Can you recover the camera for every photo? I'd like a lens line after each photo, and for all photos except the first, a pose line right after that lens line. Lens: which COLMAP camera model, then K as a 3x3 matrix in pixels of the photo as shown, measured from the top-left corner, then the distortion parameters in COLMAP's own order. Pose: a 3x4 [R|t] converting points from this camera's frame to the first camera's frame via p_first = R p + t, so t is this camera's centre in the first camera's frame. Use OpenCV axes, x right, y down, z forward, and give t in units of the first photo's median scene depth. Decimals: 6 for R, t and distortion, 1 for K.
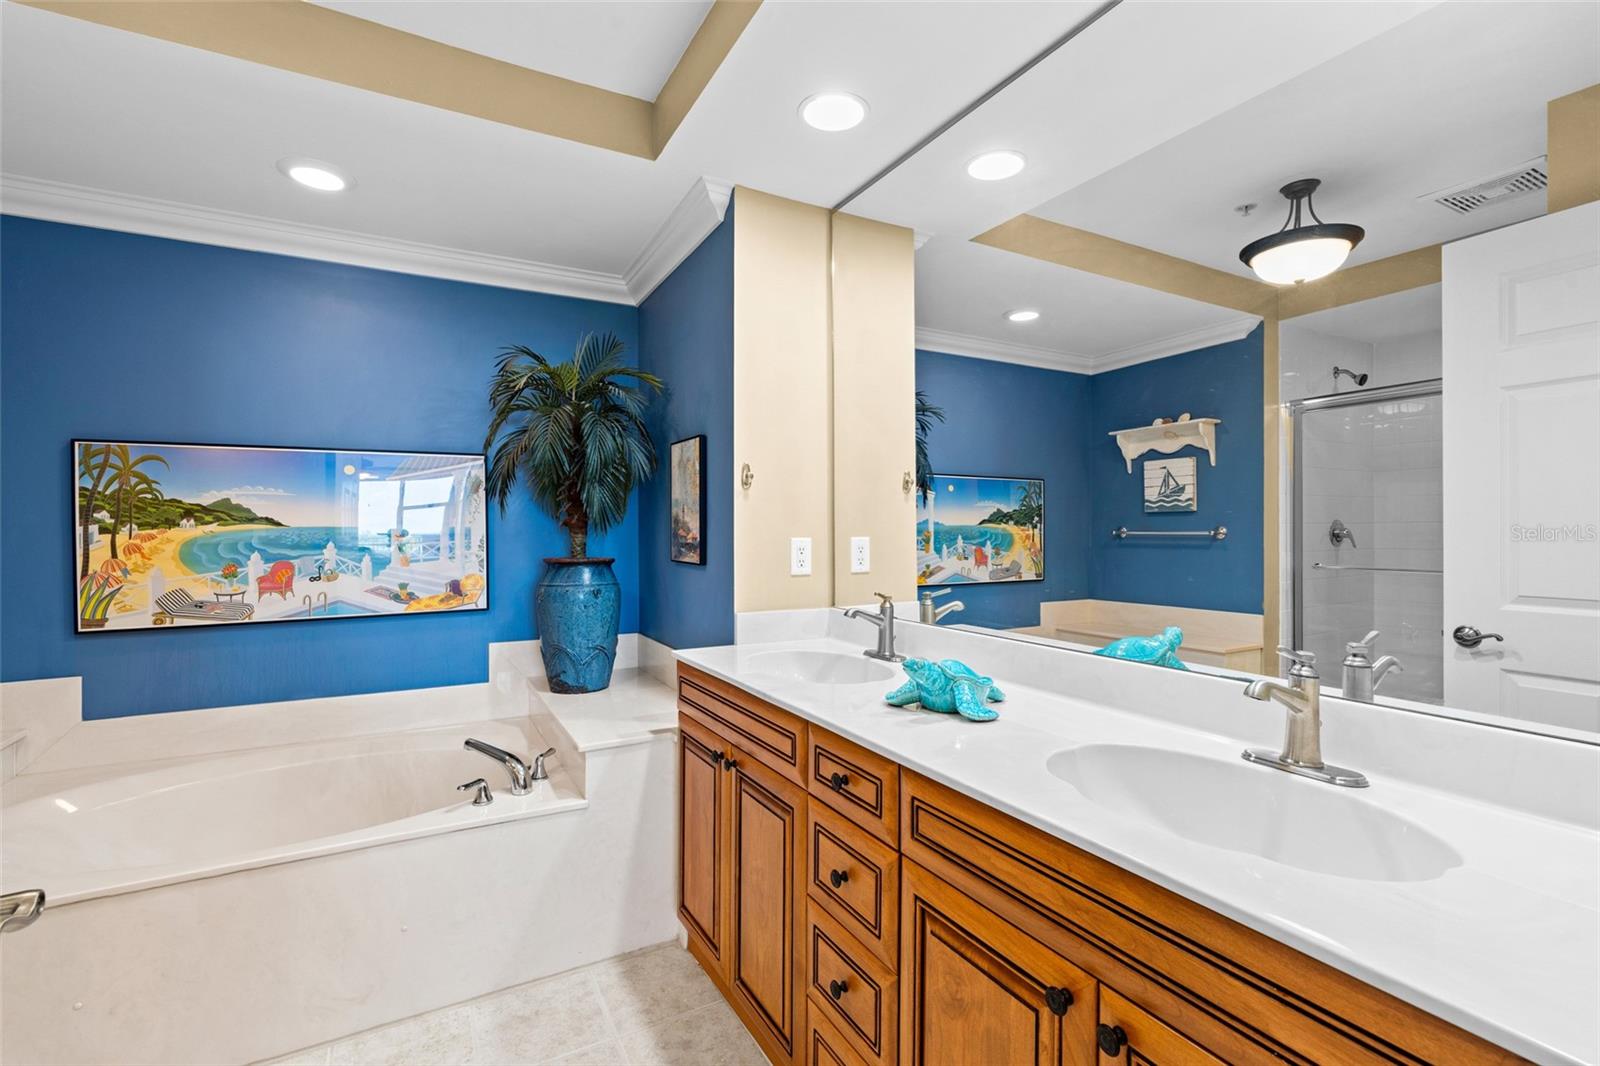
lens RADIAL K [[717.3, 0, 812.4], [0, 717.3, 523.6], [0, 0, 1]] dist [-0.001350, -0.000317]
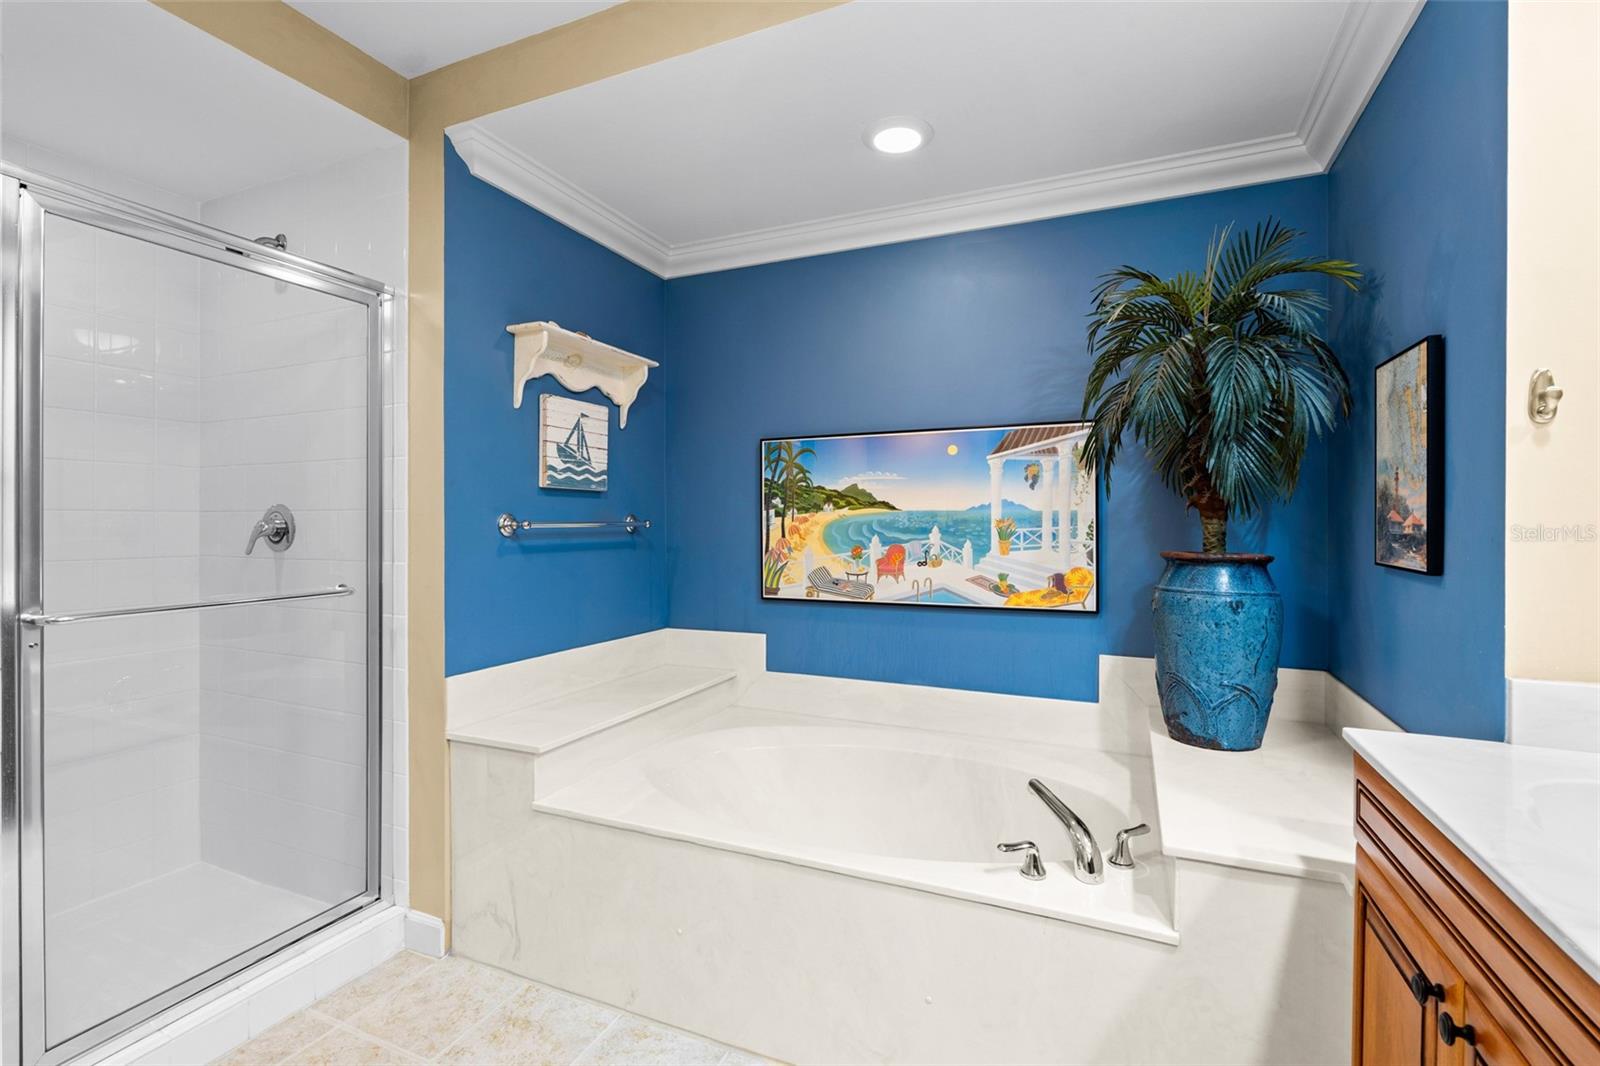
lens RADIAL K [[717.3, 0, 812.4], [0, 717.3, 523.6], [0, 0, 1]] dist [-0.001350, -0.000317]
pose [[0.599193, 0.006896, -0.800575, -0.000644], [0.003390, 0.999932, 0.011150, 0.011303], [0.800598, -0.009395, 0.599129, 0.304845]]
